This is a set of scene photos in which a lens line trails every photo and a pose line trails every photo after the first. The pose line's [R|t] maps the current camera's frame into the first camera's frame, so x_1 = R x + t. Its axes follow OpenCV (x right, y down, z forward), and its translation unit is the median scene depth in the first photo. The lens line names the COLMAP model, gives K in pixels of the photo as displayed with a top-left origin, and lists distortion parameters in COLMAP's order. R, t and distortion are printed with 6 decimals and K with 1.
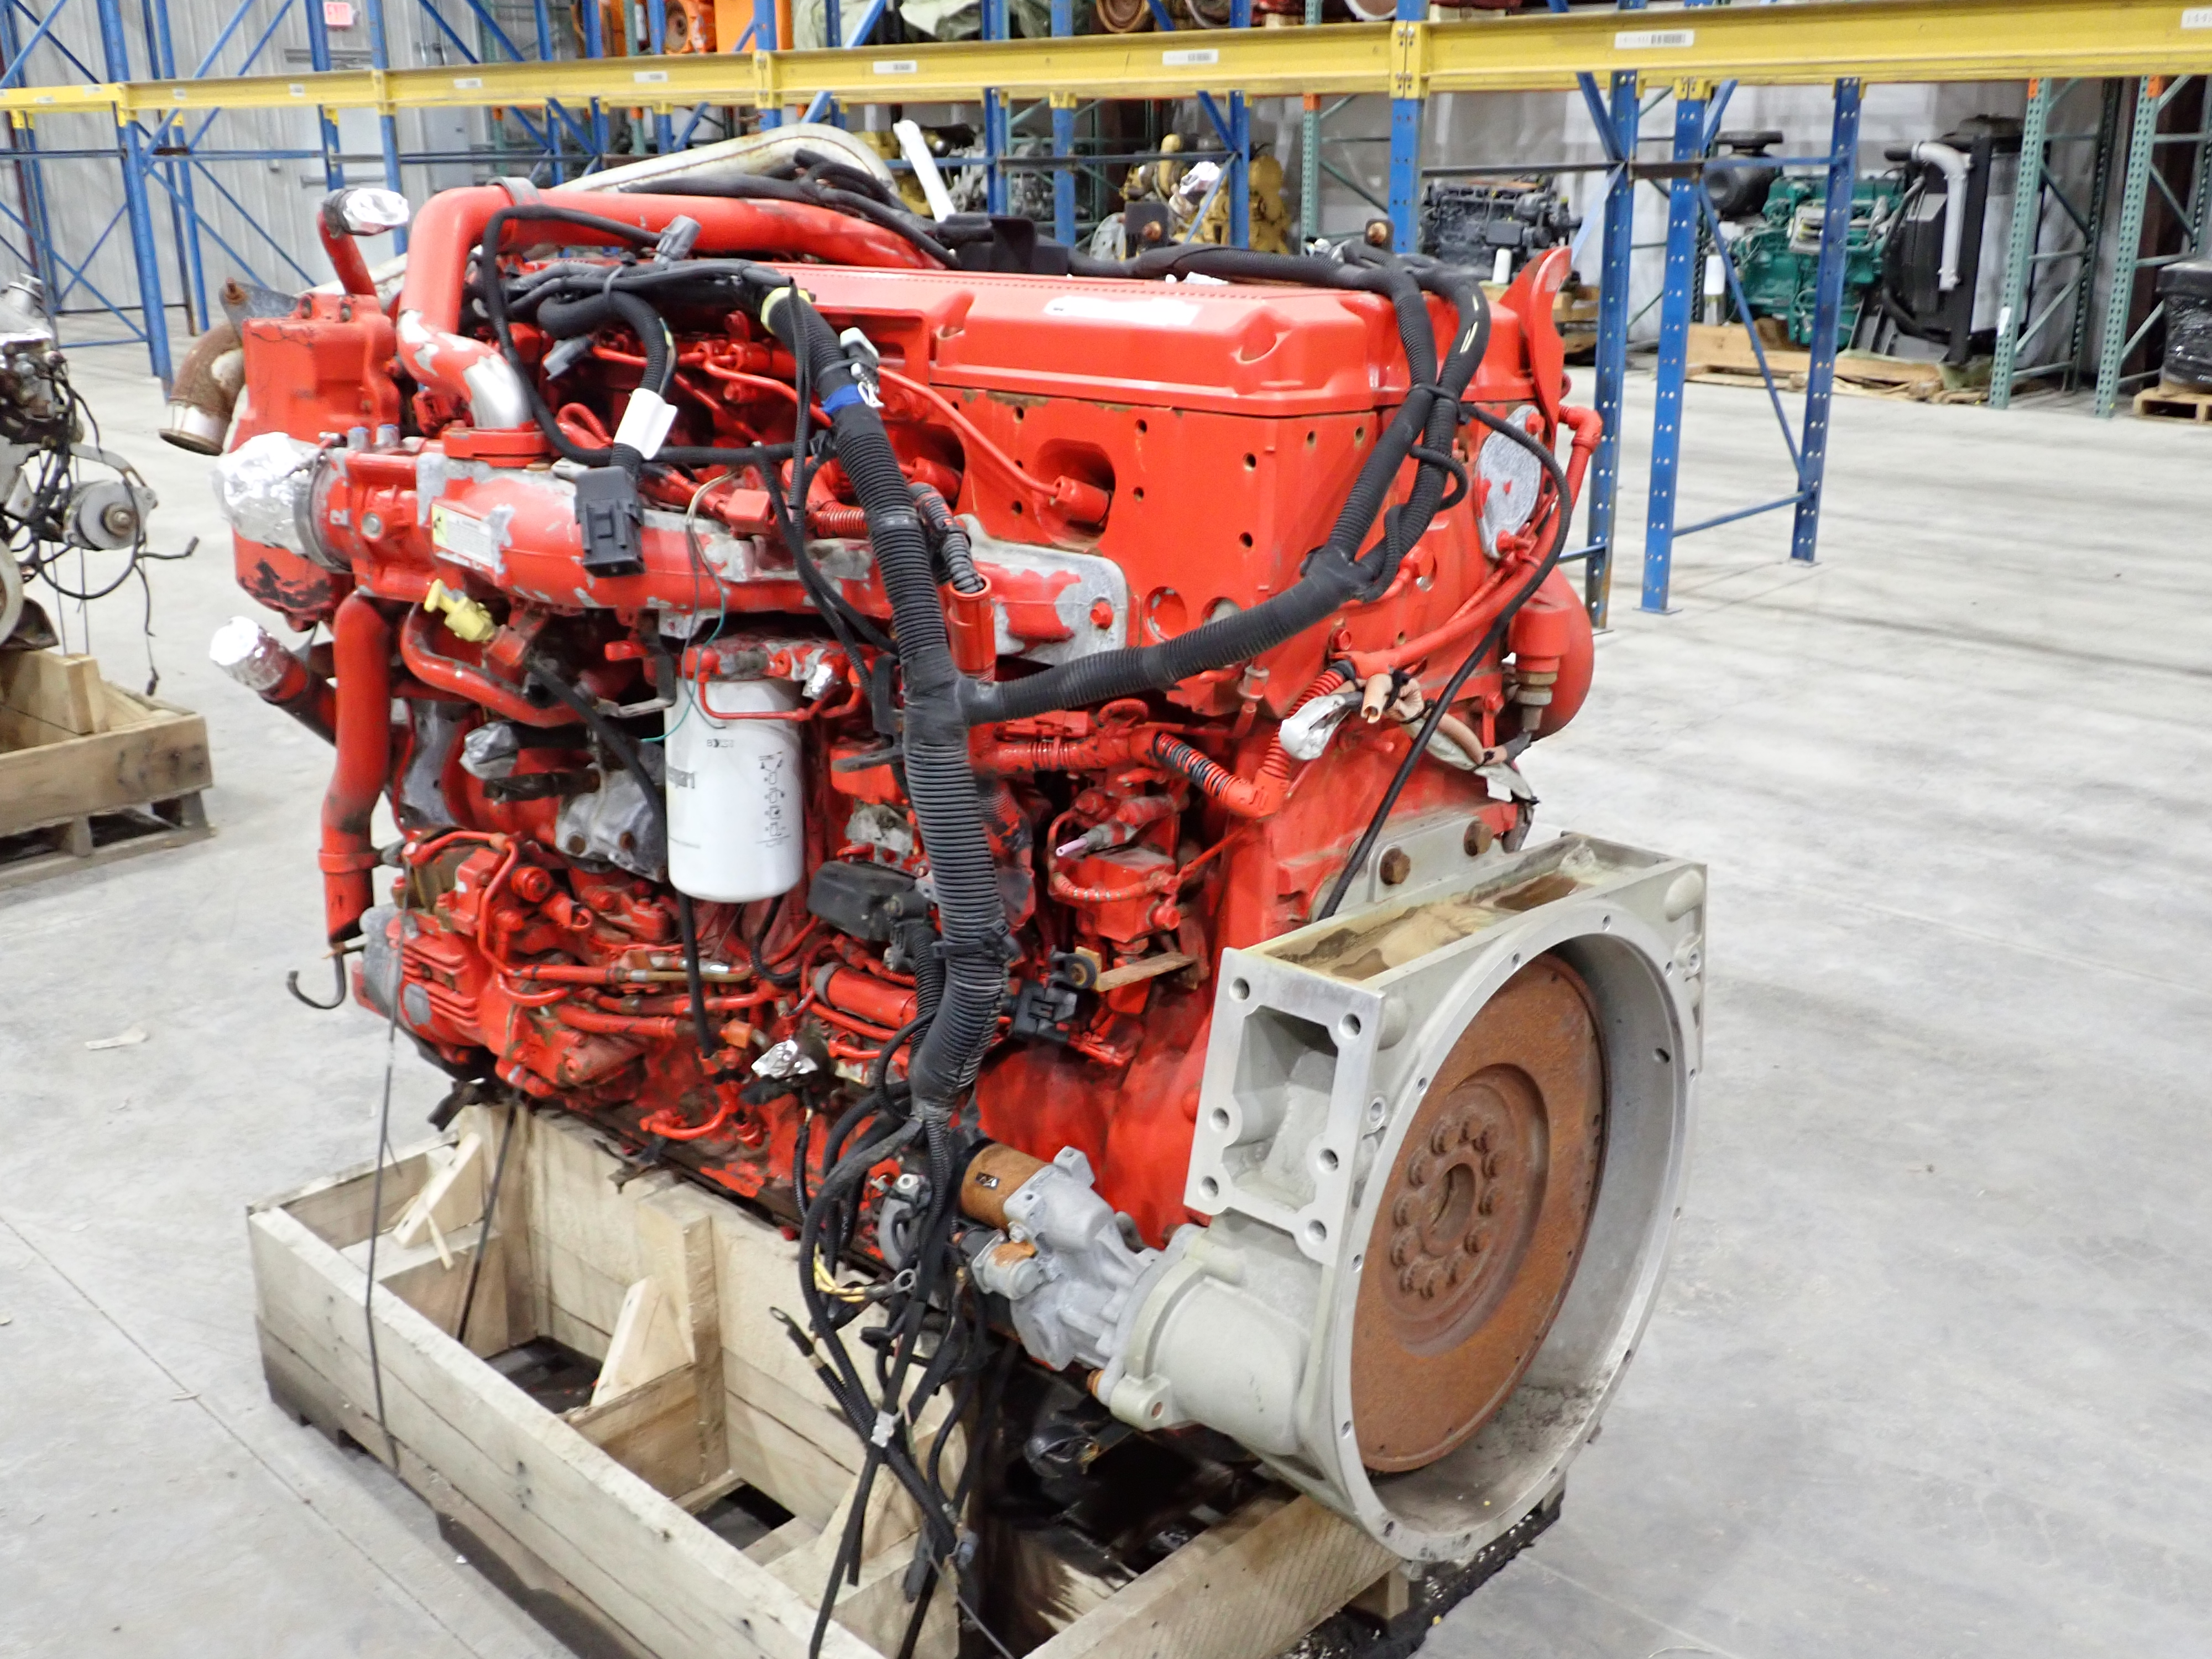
lens RADIAL K [[2101.1, 0, 1109.0], [0, 2101.1, 825.5], [0, 0, 1]] dist [0.003174, 0.000000]
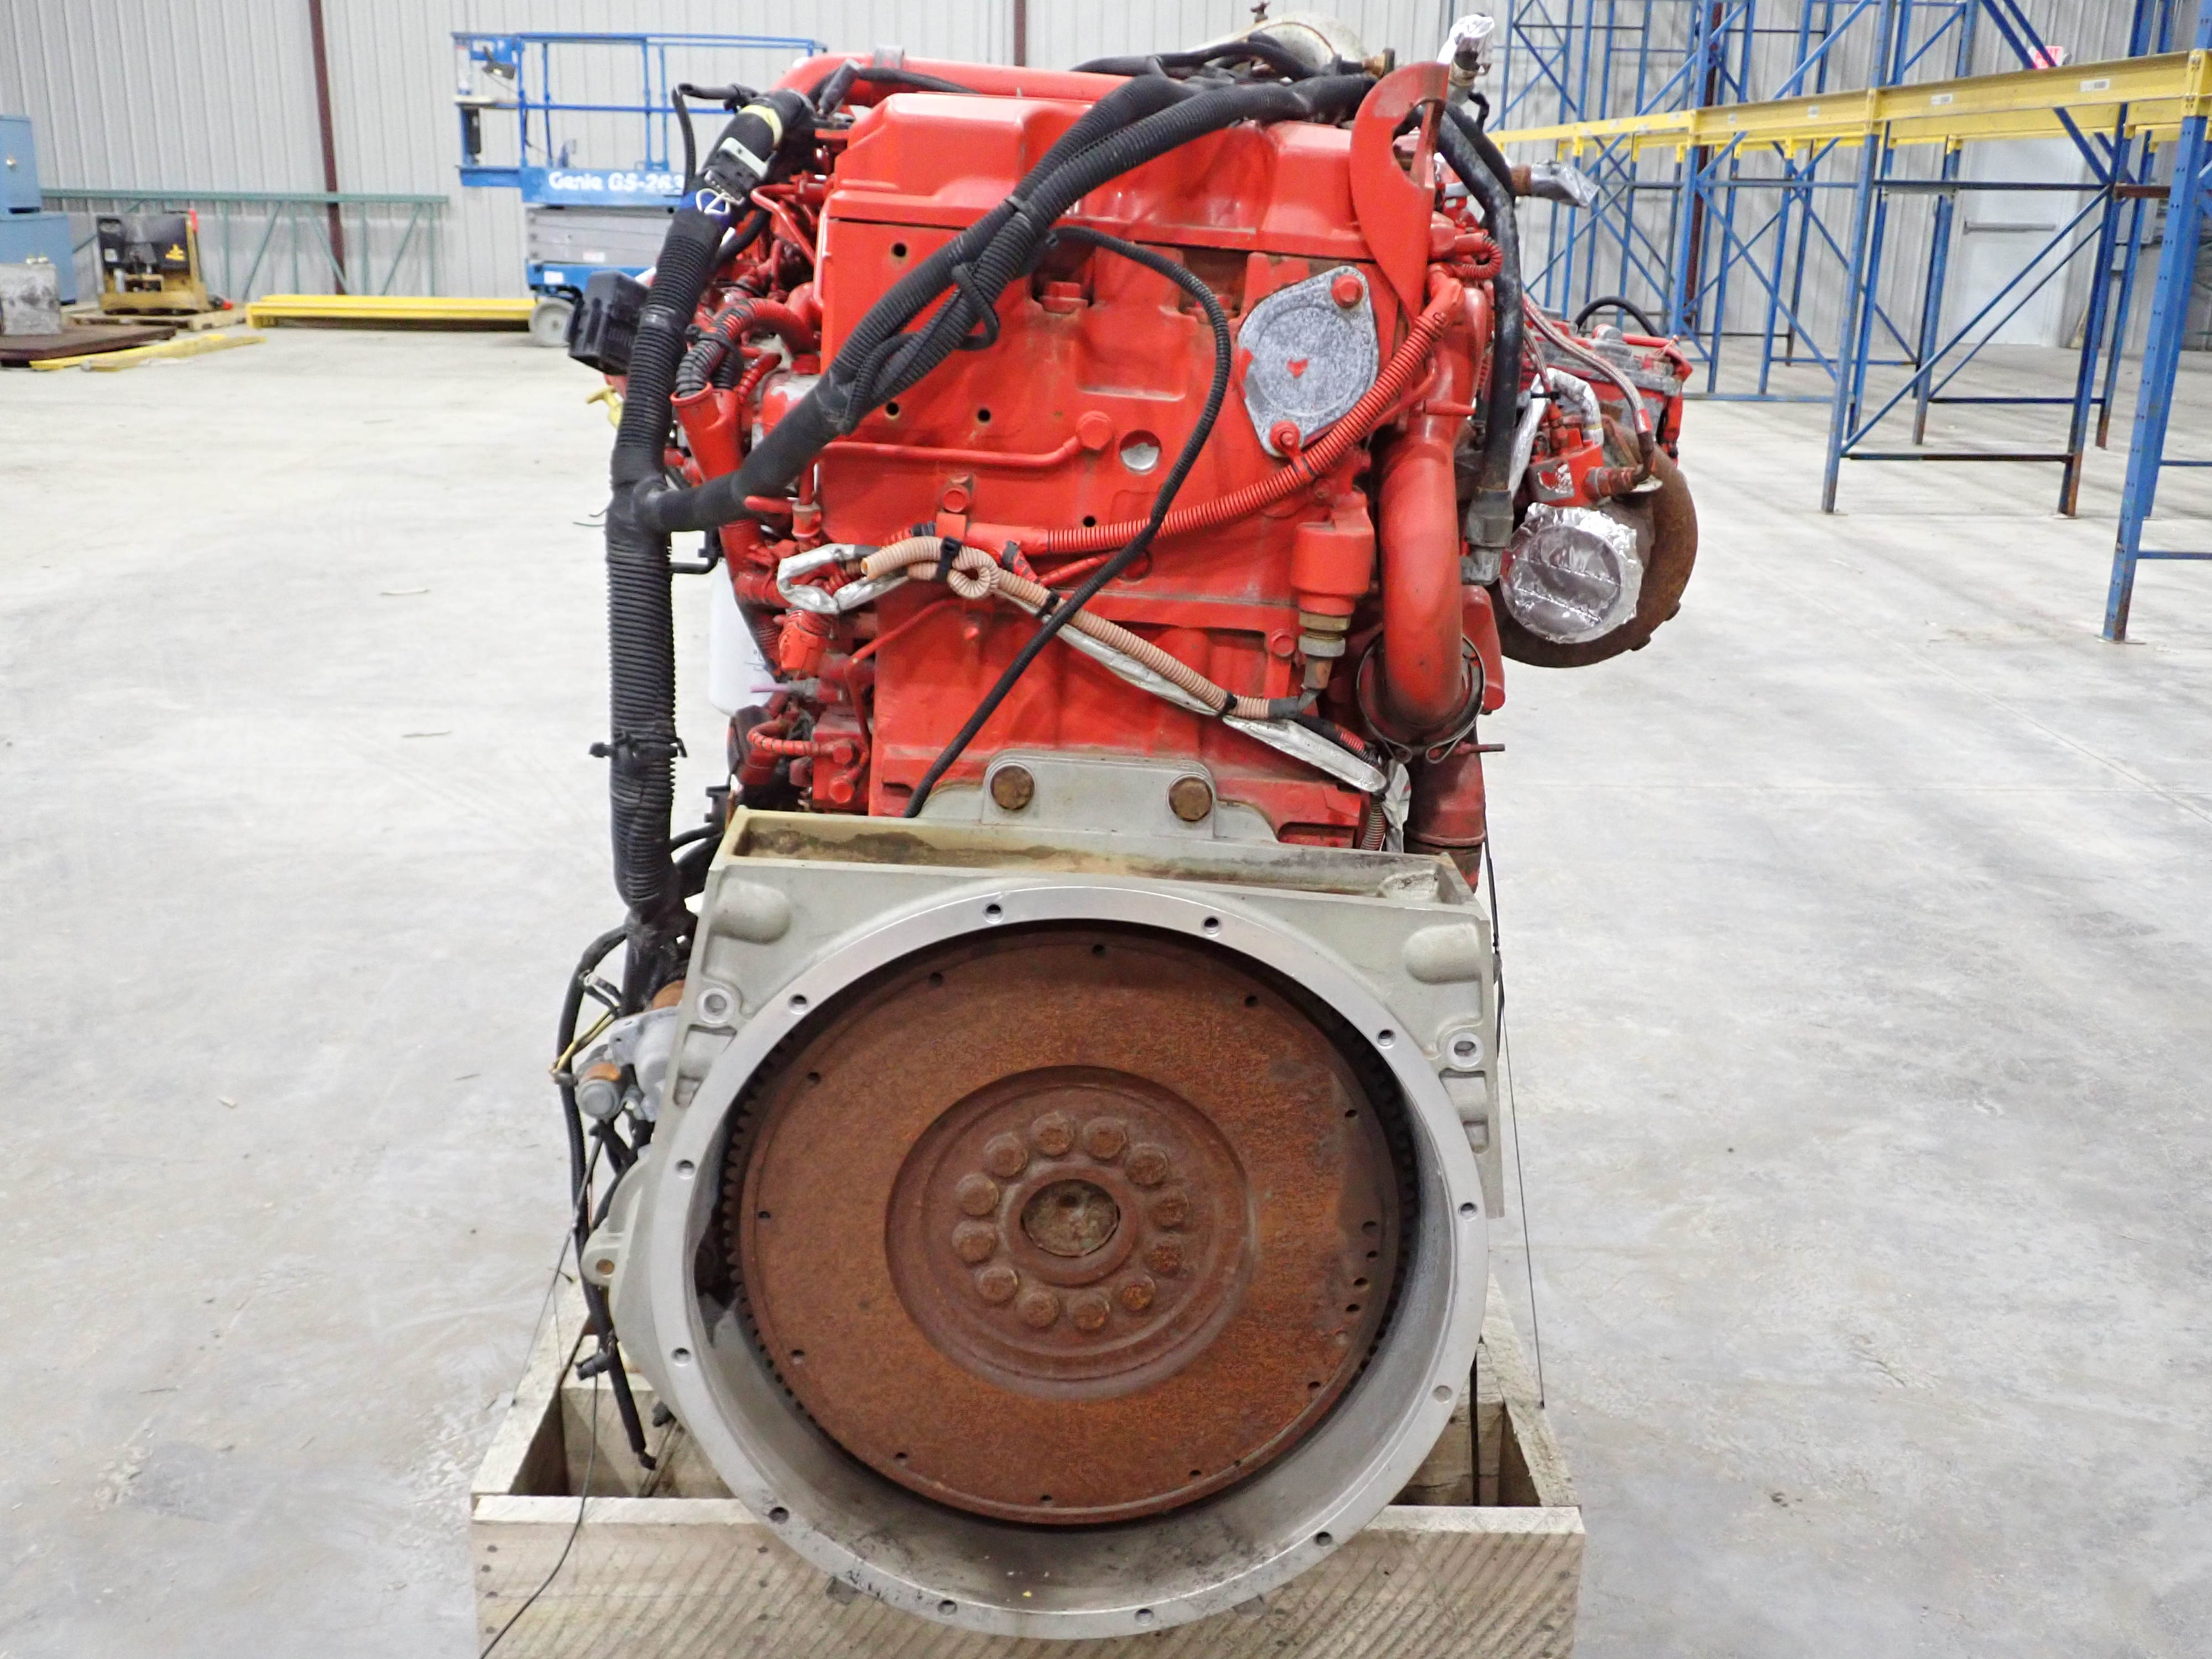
lens RADIAL K [[2101.1, 0, 1105.4], [0, 2101.1, 829.3], [0, 0, 1]] dist [0.003174, 0.000000]
pose [[0.700070, 0.230670, -0.675791, 0.452579], [-0.248815, 0.965876, 0.071931, -0.021102], [0.669323, 0.117791, 0.733575, 0.253371]]
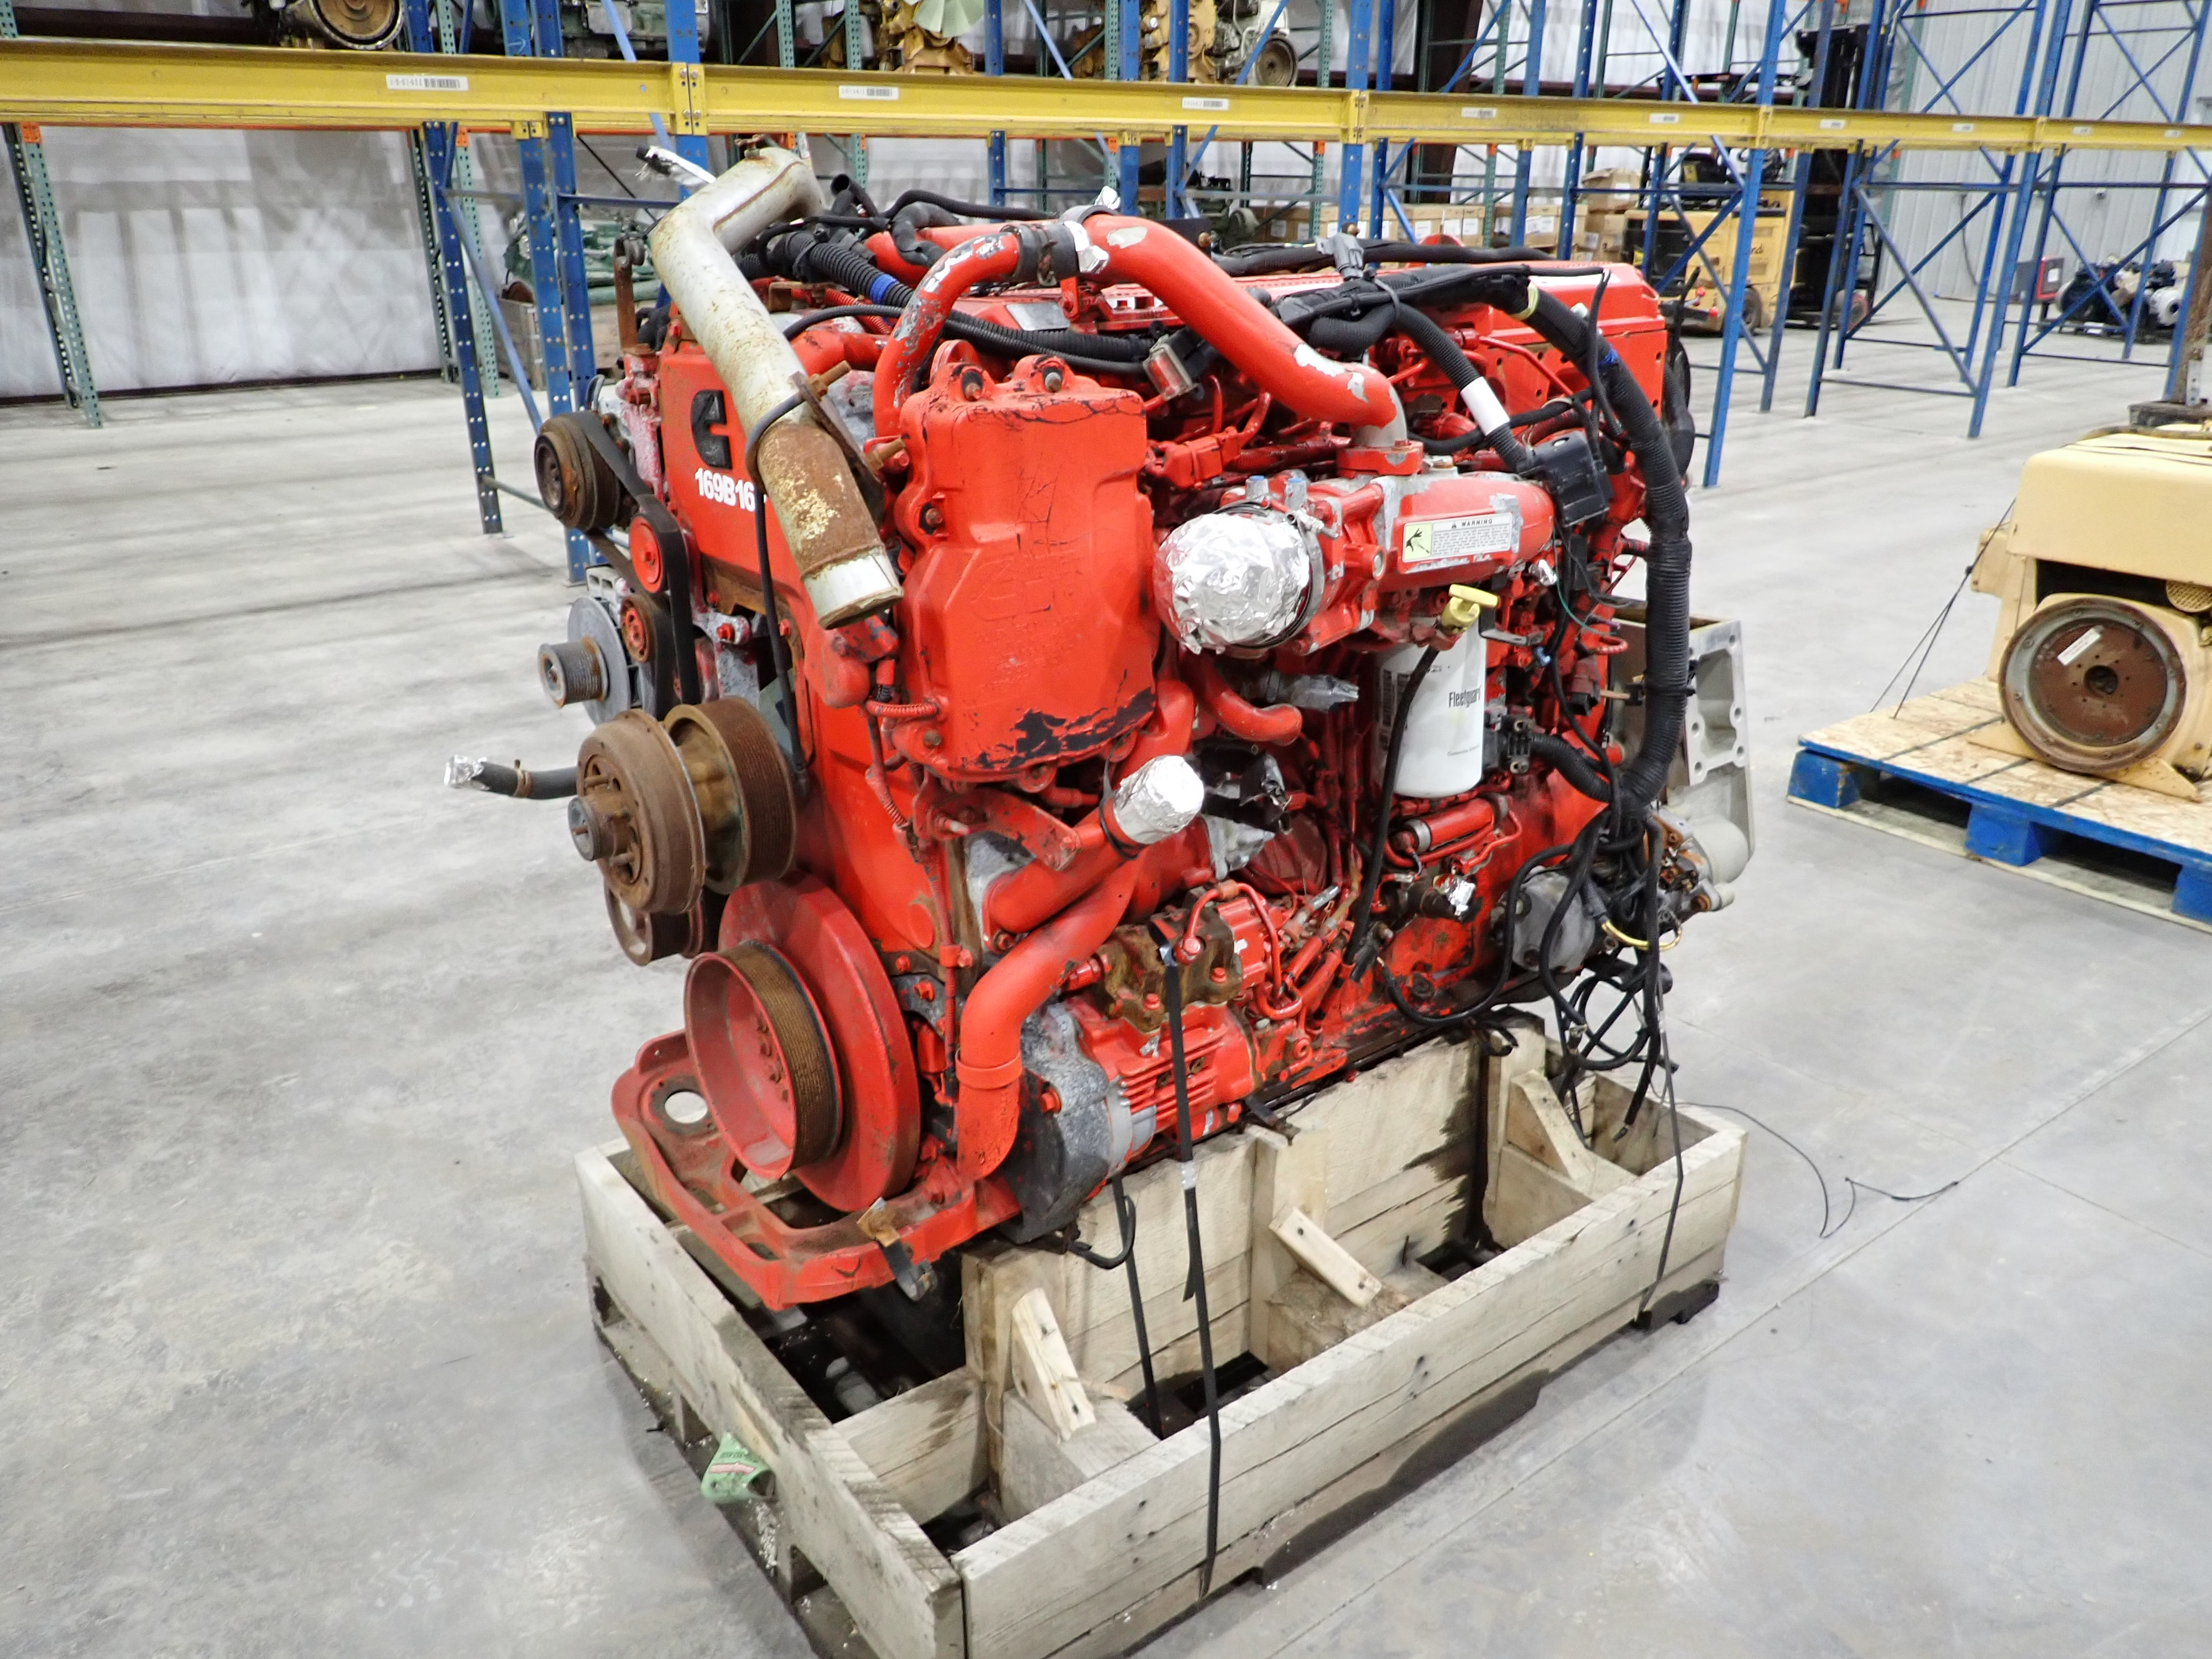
lens RADIAL K [[1643.9, 0, 1106.8], [0, 1643.9, 830.5], [0, 0, 1]] dist [0.004174, 0.002241]
pose [[0.153158, -0.363555, 0.918896, -0.782926], [0.309279, 0.900788, 0.304841, -0.212248], [-0.938557, 0.237507, 0.250403, 0.668426]]
